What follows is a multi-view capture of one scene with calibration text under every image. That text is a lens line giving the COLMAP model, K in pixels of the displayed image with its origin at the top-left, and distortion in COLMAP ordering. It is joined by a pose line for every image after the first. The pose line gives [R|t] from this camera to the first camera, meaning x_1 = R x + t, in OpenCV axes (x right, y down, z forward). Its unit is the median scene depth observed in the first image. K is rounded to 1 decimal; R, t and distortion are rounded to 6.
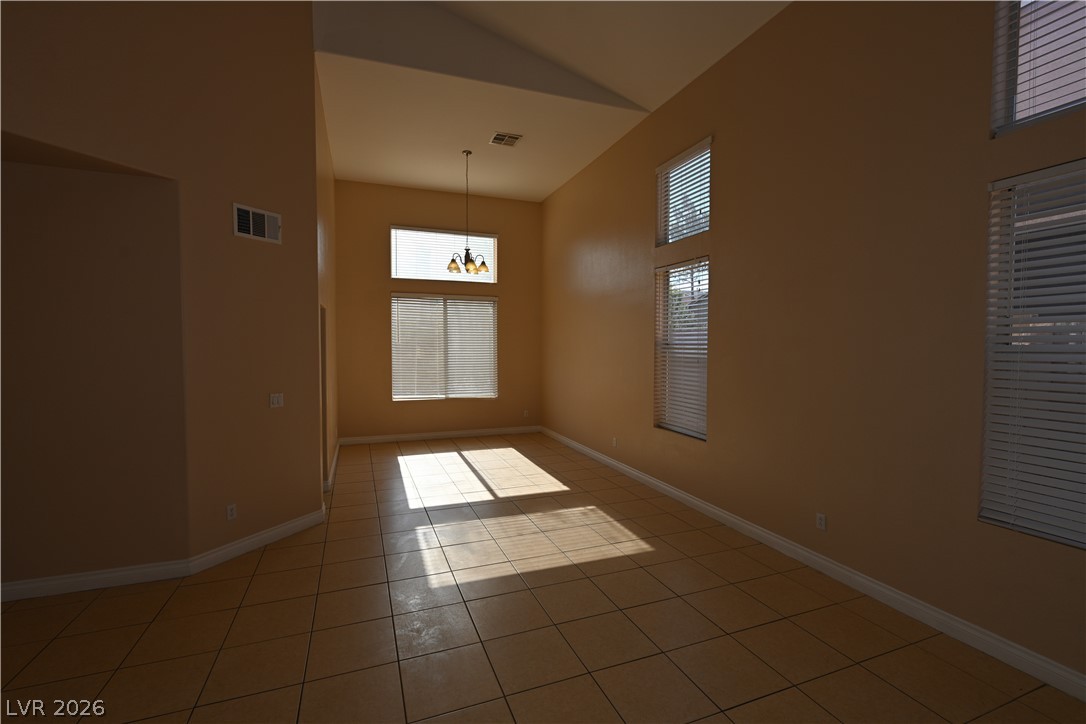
lens RADIAL K [[476.7, 0, 547.0], [0, 476.7, 361.8], [0, 0, 1]] dist [-0.003235, -0.000708]
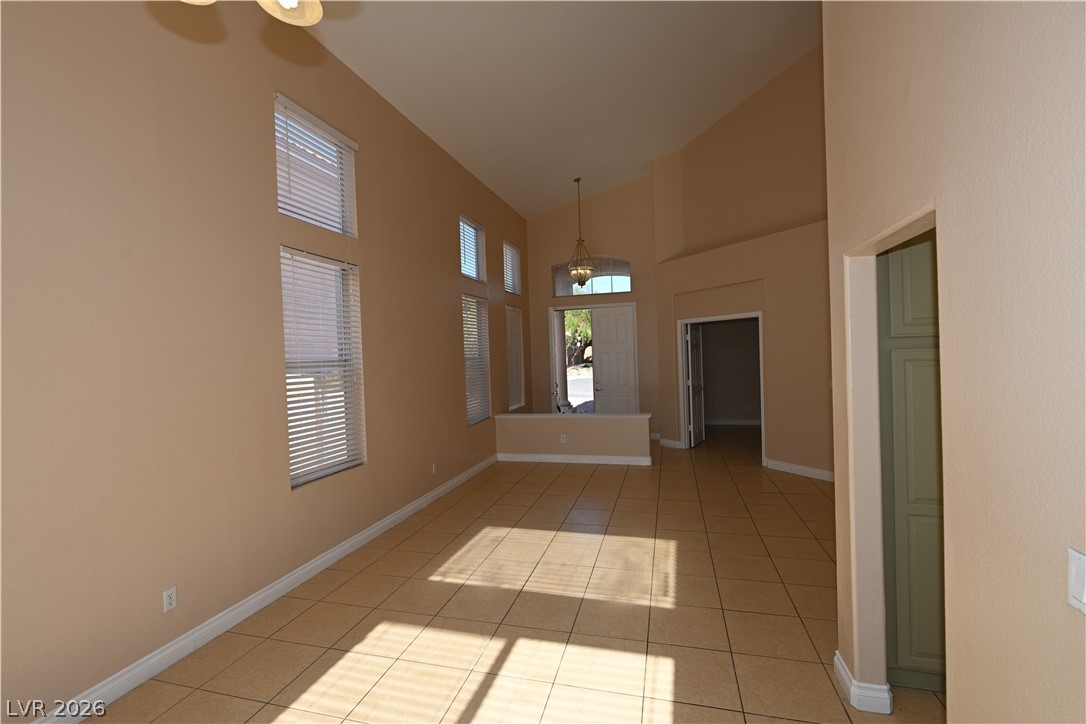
lens RADIAL K [[476.7, 0, 540.0], [0, 476.7, 362.8], [0, 0, 1]] dist [-0.003235, -0.000708]
pose [[-0.797425, 0.013211, 0.603273, -0.431122], [0.053057, 0.997423, 0.048290, -0.047797], [-0.601081, 0.070516, -0.796071, 1.302462]]
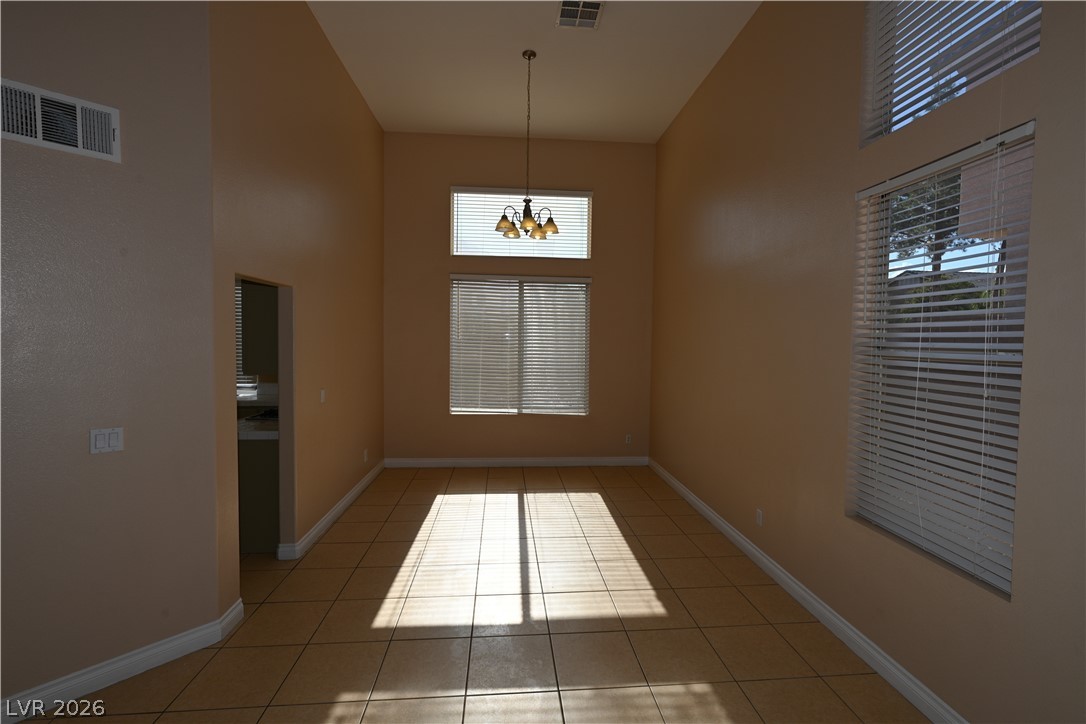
lens RADIAL K [[476.7, 0, 548.7], [0, 476.7, 359.0], [0, 0, 1]] dist [-0.003235, -0.000708]
pose [[0.959464, 0.021068, -0.281043, 0.065183], [-0.020770, 0.999776, 0.004039, -0.020674], [0.281066, 0.001962, 0.959687, 0.442809]]
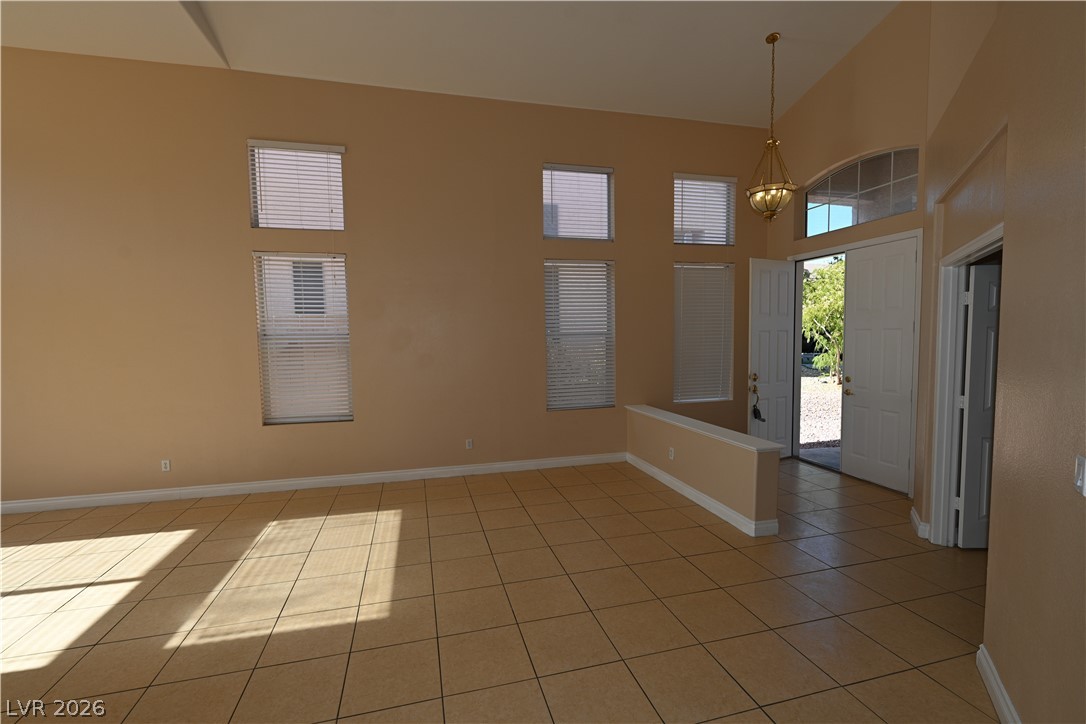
lens RADIAL K [[476.7, 0, 538.3], [0, 476.7, 366.4], [0, 0, 1]] dist [-0.003235, -0.000708]
pose [[0.119550, -0.073913, 0.990073, -0.608614], [0.049721, 0.996419, 0.068383, -0.012545], [-0.991582, 0.041052, 0.122797, 0.359520]]
